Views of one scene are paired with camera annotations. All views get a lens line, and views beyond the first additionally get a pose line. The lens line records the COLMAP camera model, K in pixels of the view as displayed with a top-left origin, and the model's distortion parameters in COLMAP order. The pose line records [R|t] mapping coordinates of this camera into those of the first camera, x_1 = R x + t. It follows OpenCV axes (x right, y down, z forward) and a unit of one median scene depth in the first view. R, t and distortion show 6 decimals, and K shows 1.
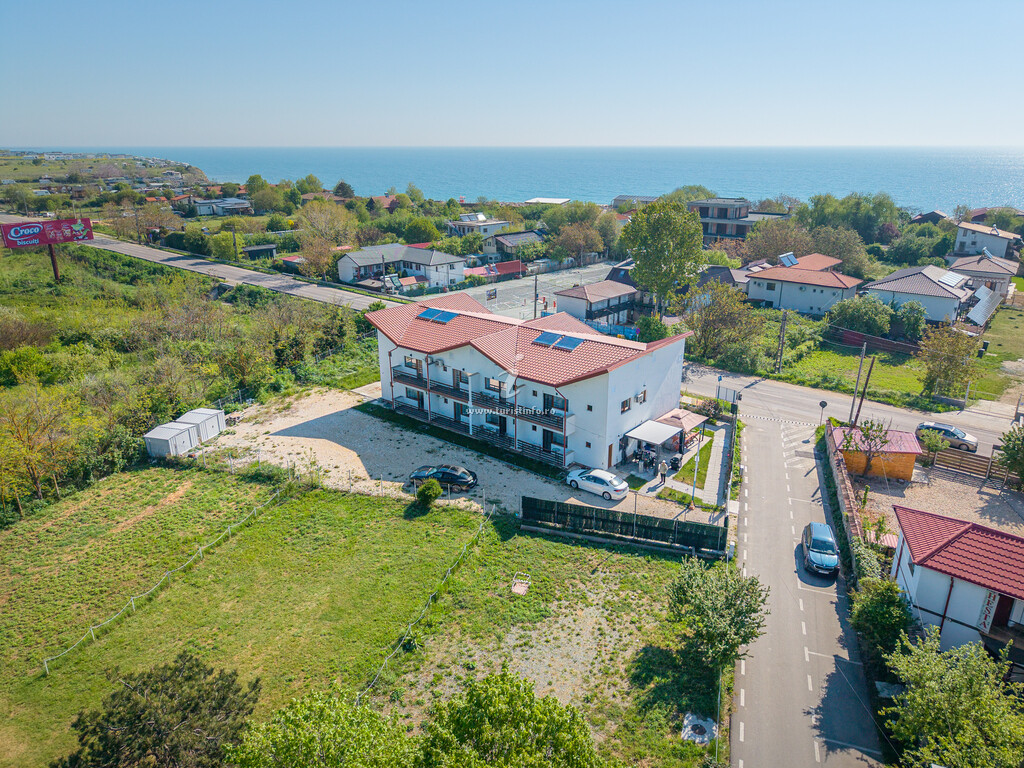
lens RADIAL K [[685.3, 0, 512.0], [0, 685.3, 384.0], [0, 0, 1]] dist [0.022691, -0.001057]
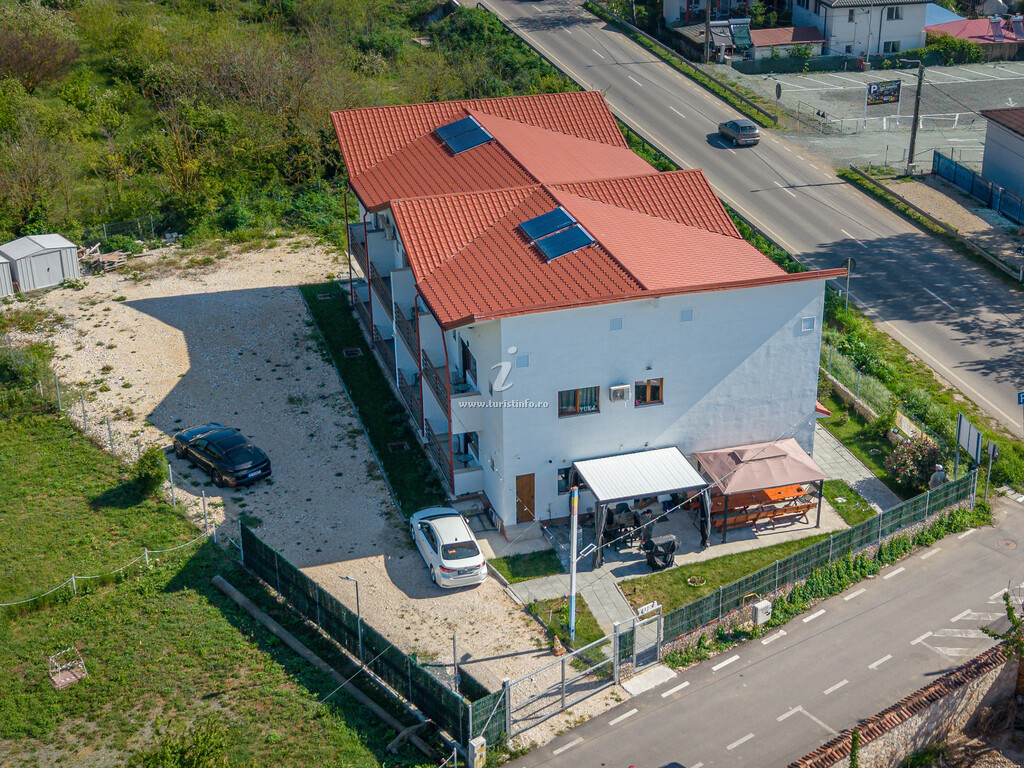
lens RADIAL K [[1494.2, 0, 512.0], [0, 1494.2, 384.0], [0, 0, 1]] dist [0.109560, -0.025579]
pose [[0.840100, 0.231481, -0.490560, 0.587527], [-0.178196, 0.971953, 0.153469, -0.118846], [0.512326, -0.041513, 0.857787, 0.122956]]
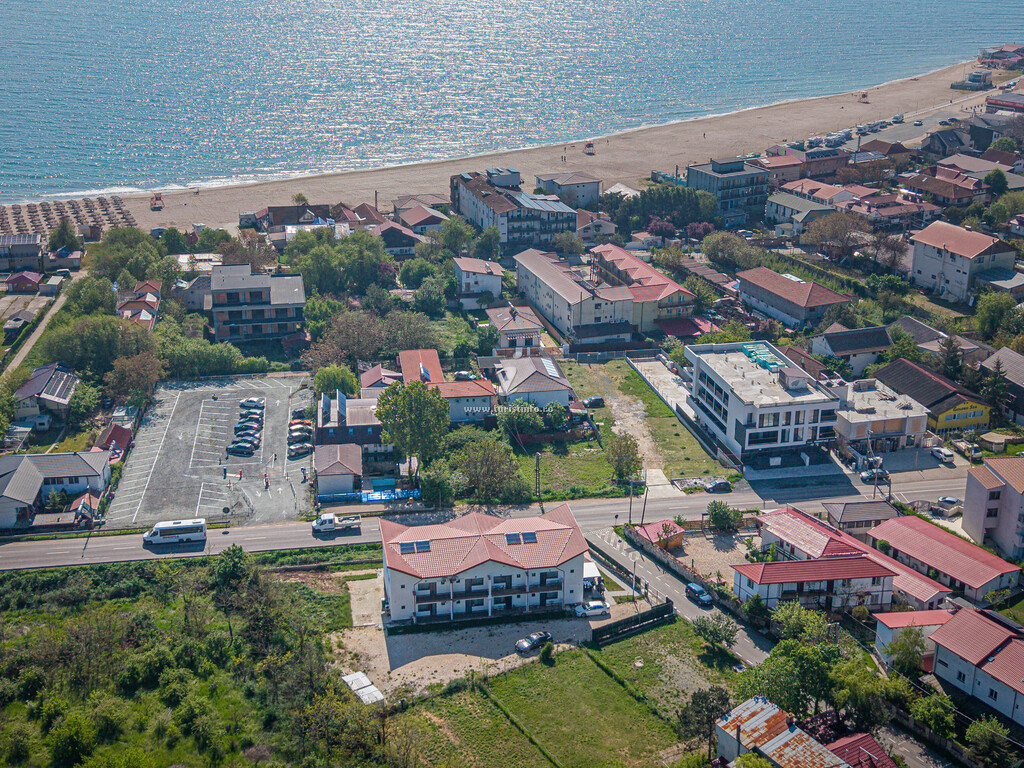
lens RADIAL K [[1494.2, 0, 512.0], [0, 1494.2, 384.0], [0, 0, 1]] dist [0.109560, -0.025579]
pose [[0.636842, -0.278049, 0.719111, -2.410309], [0.244723, 0.957374, 0.153449, -0.970265], [-0.731125, 0.078260, 0.677740, -1.399342]]
